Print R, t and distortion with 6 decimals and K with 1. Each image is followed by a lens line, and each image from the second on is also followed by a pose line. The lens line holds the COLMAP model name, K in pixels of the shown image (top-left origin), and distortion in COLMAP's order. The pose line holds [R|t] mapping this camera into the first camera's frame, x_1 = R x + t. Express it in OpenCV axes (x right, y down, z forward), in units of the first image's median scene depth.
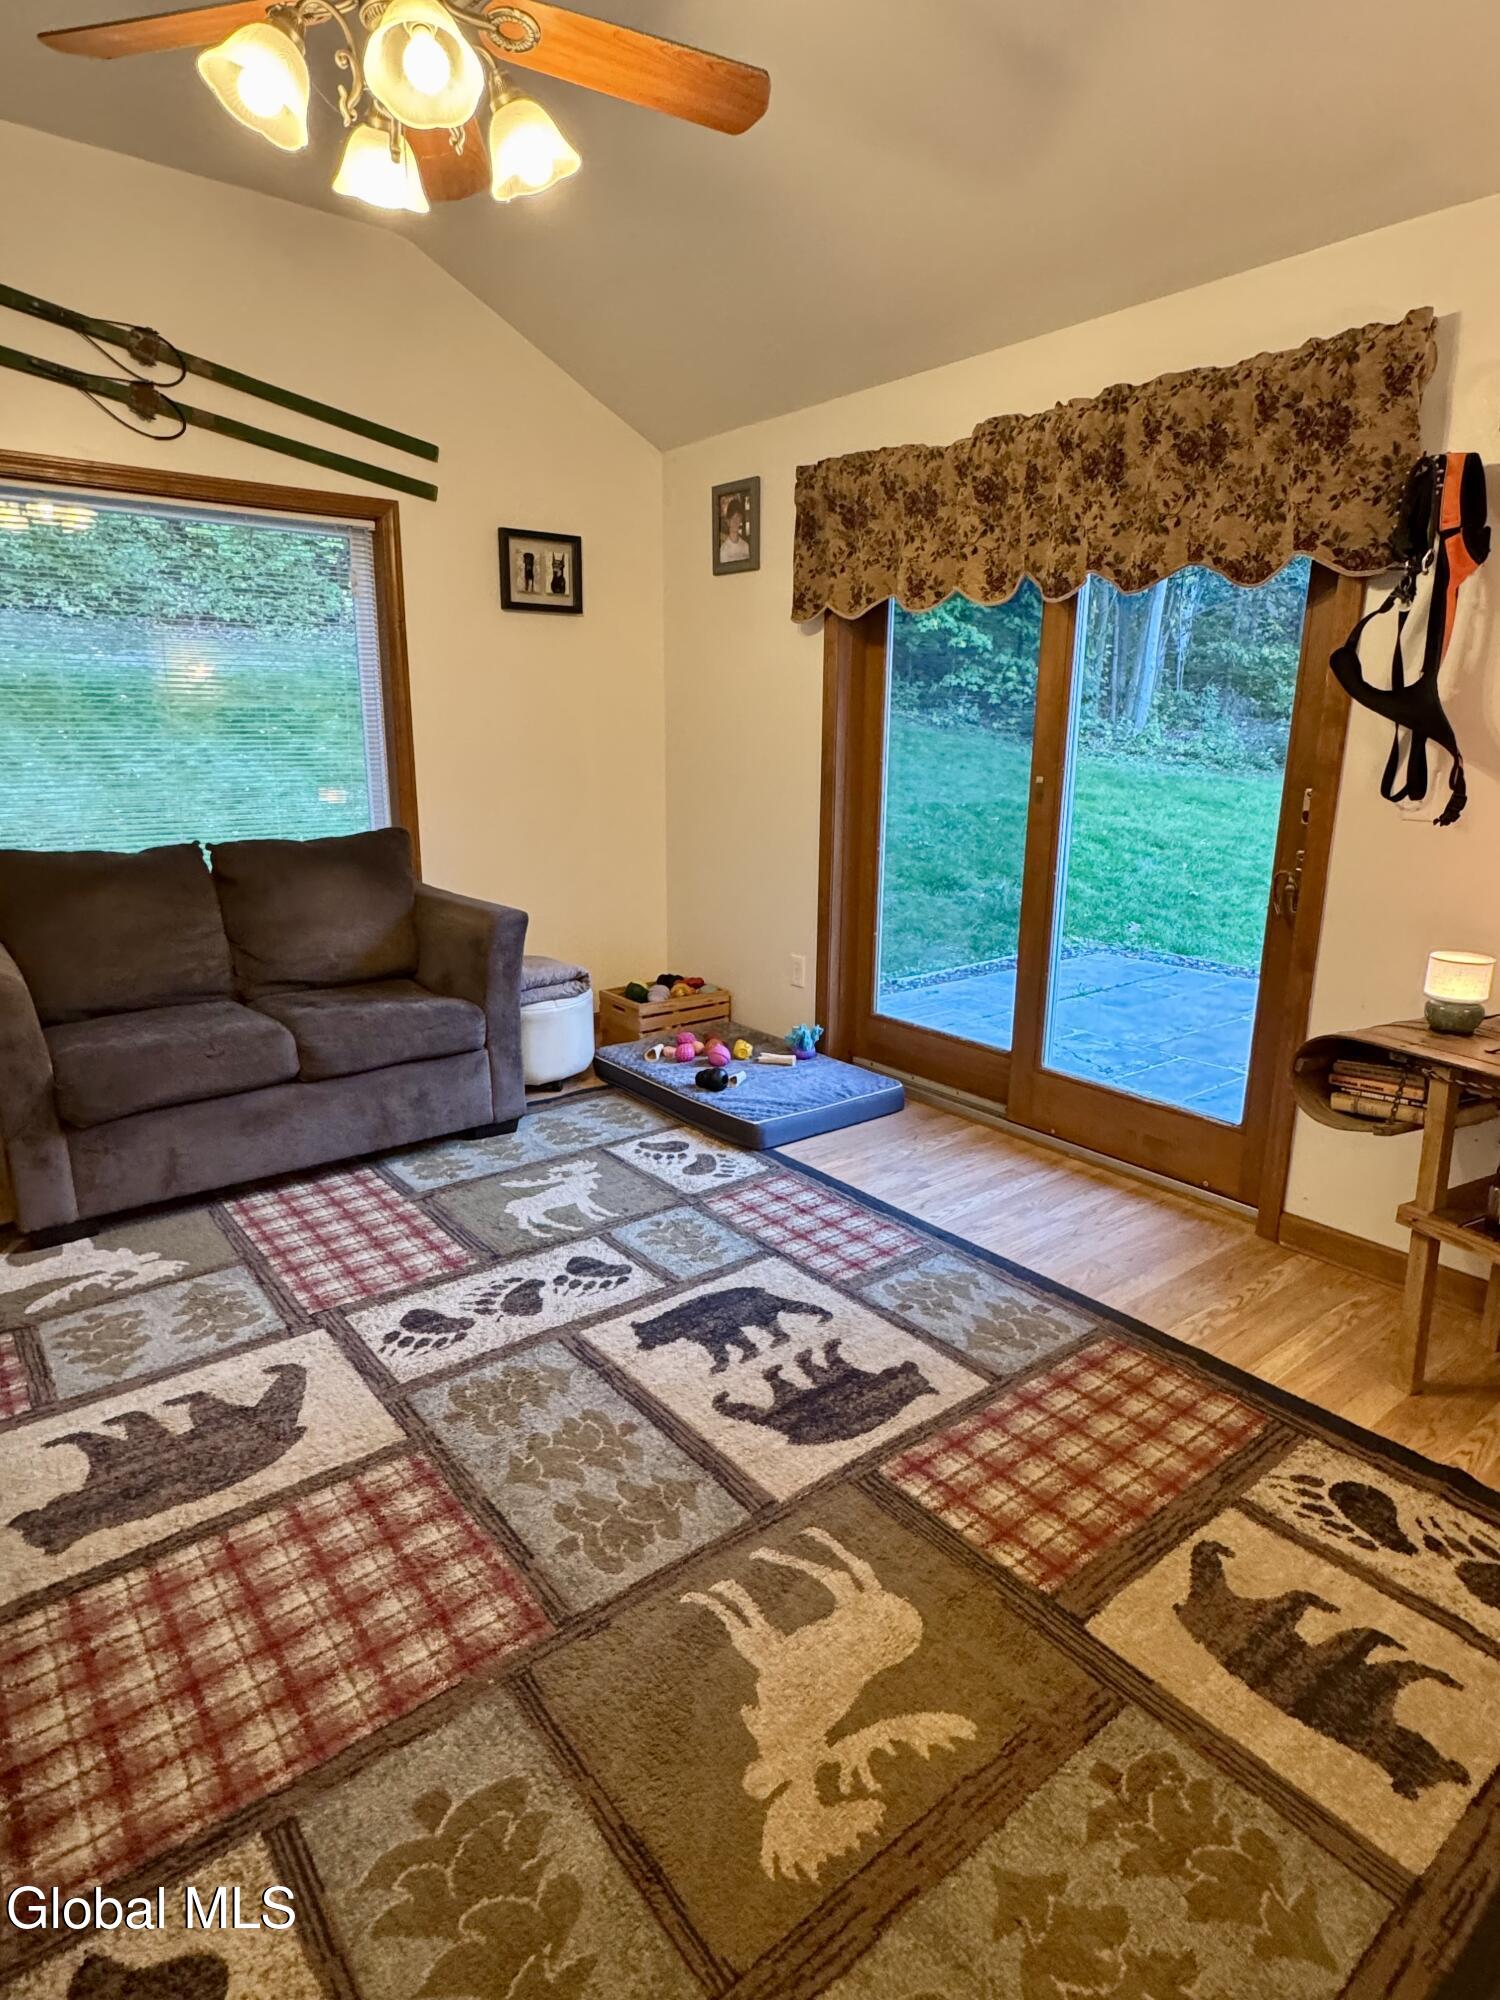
lens RADIAL K [[1106.0, 0, 759.7], [0, 1106.0, 992.5], [0, 0, 1]] dist [-0.005862, 0.002240]
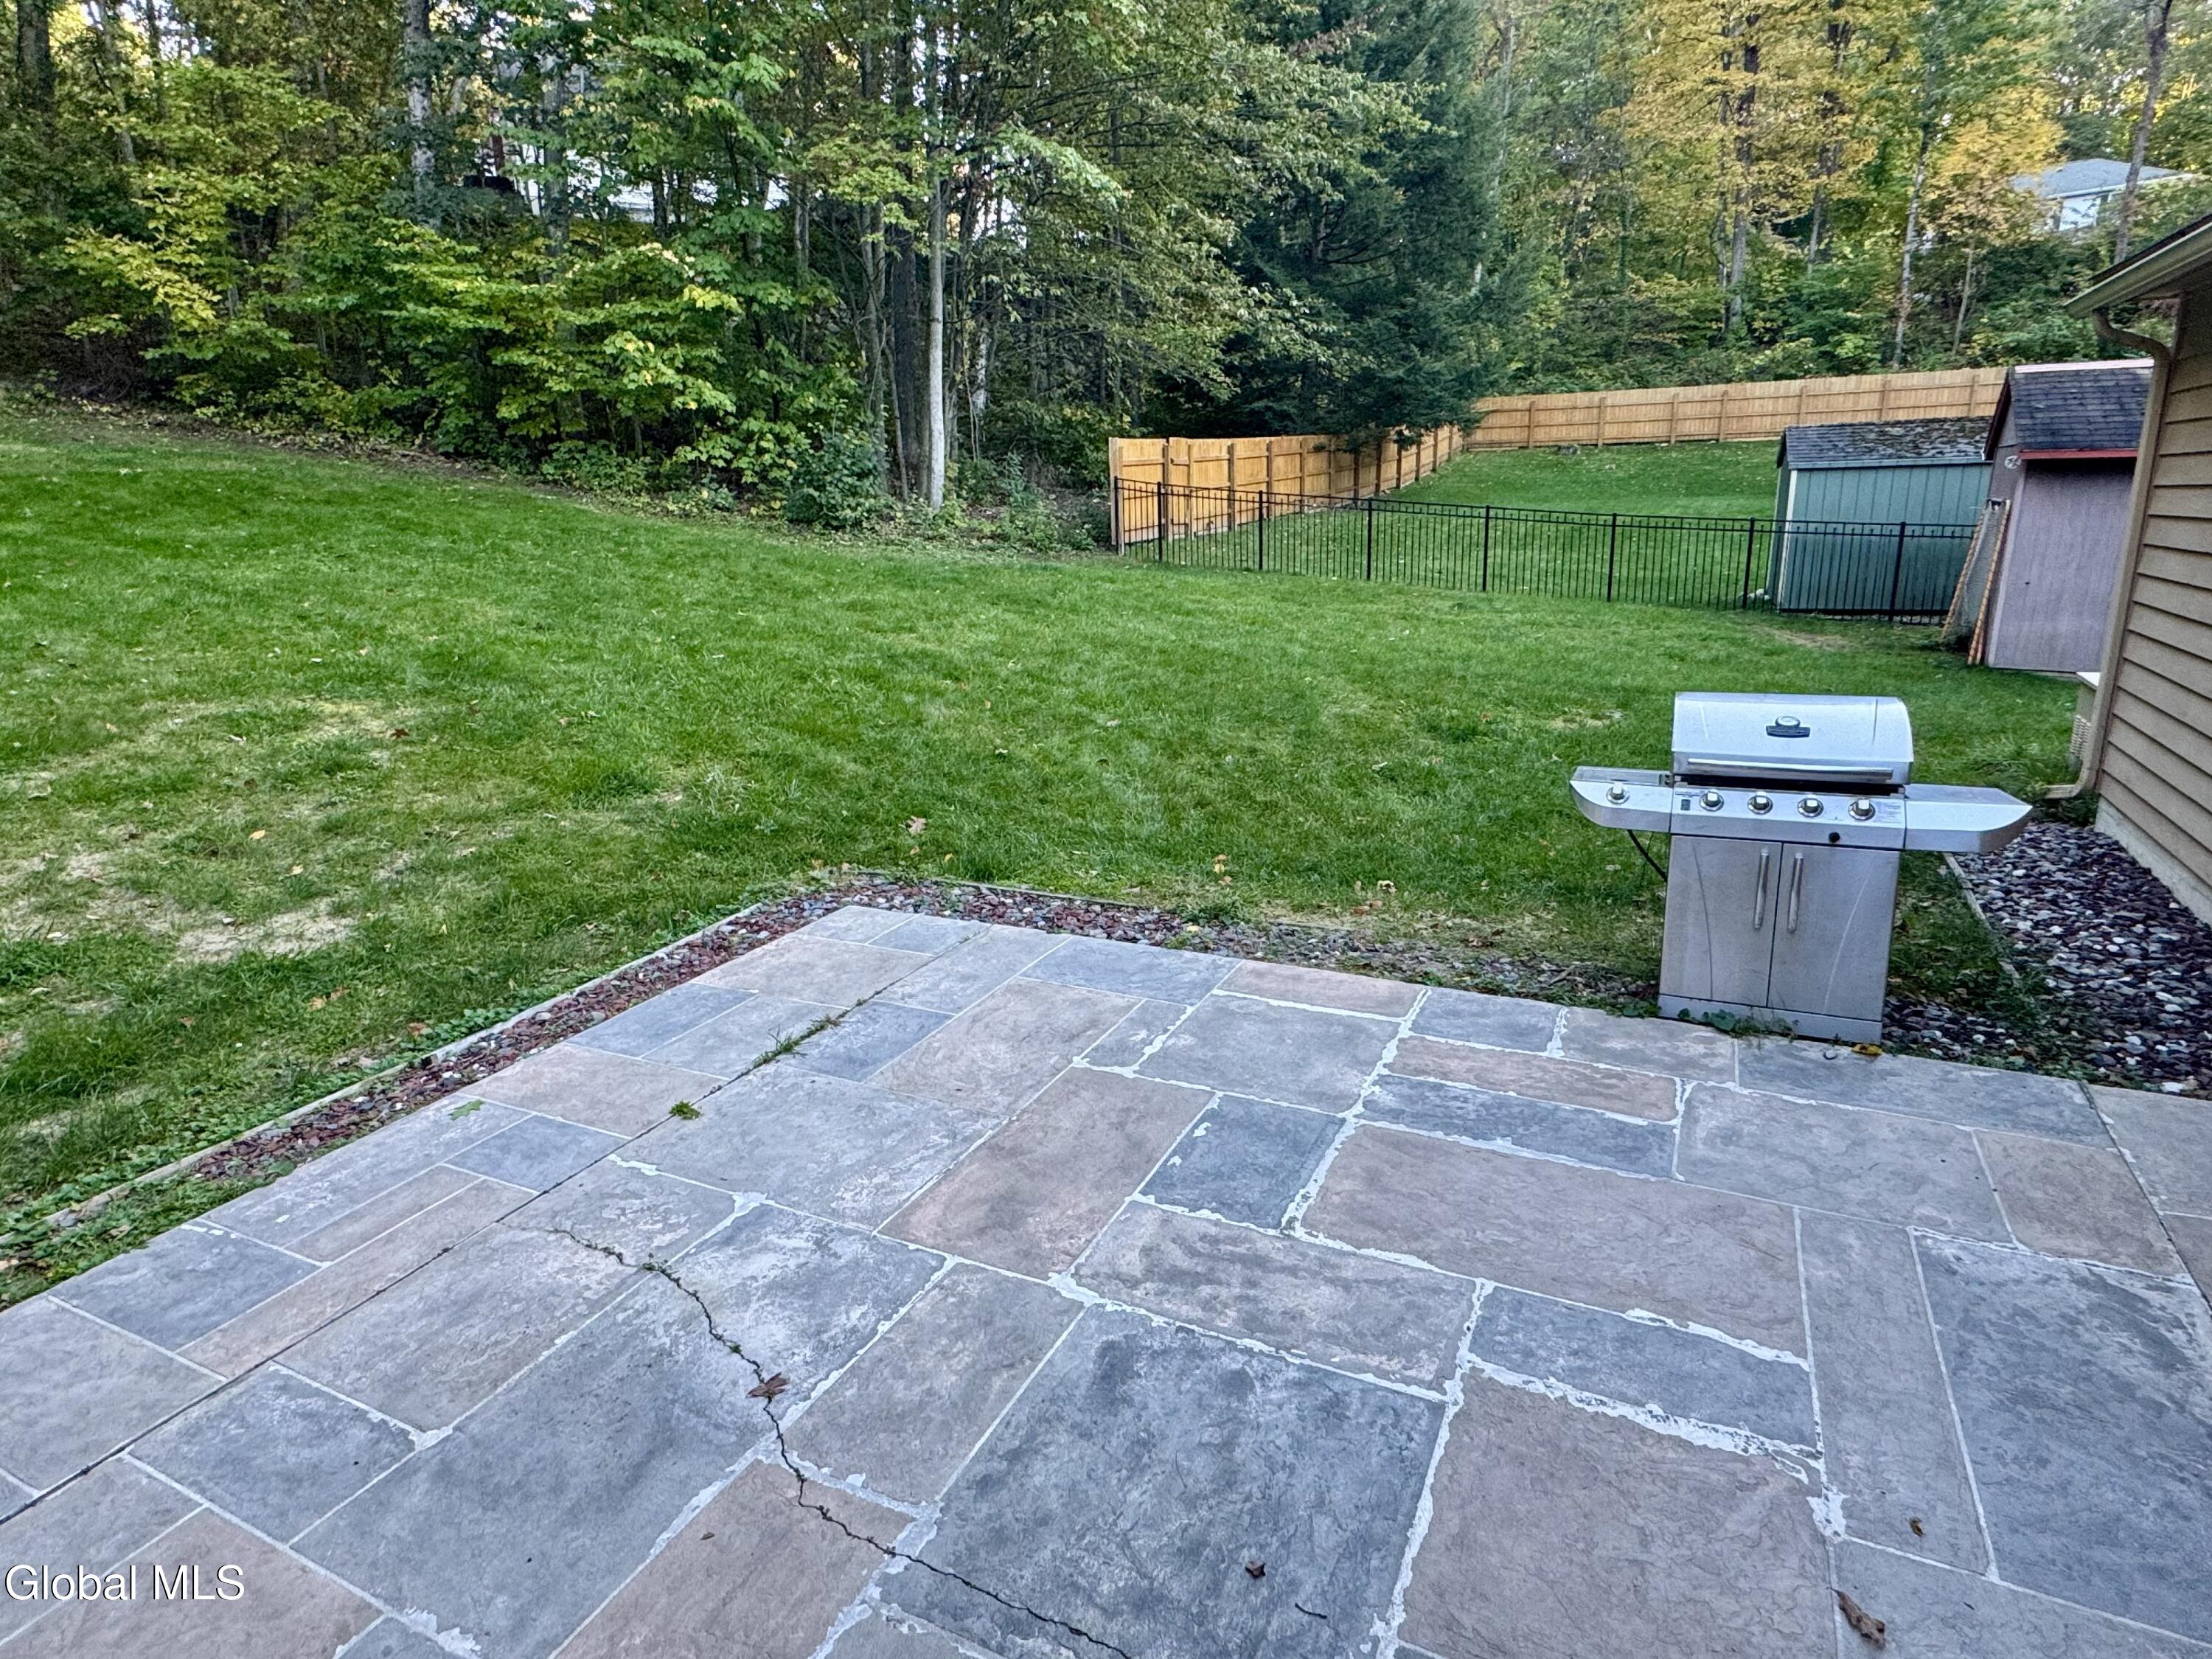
lens RADIAL K [[1223.2, 0, 1102.7], [0, 1223.2, 822.8], [0, 0, 1]] dist [-0.005862, 0.002240]
pose [[0.907527, -0.143289, 0.394795, 0.507884], [0.136472, 0.989600, 0.045458, -0.255122], [-0.397203, 0.012624, 0.917644, 0.980031]]
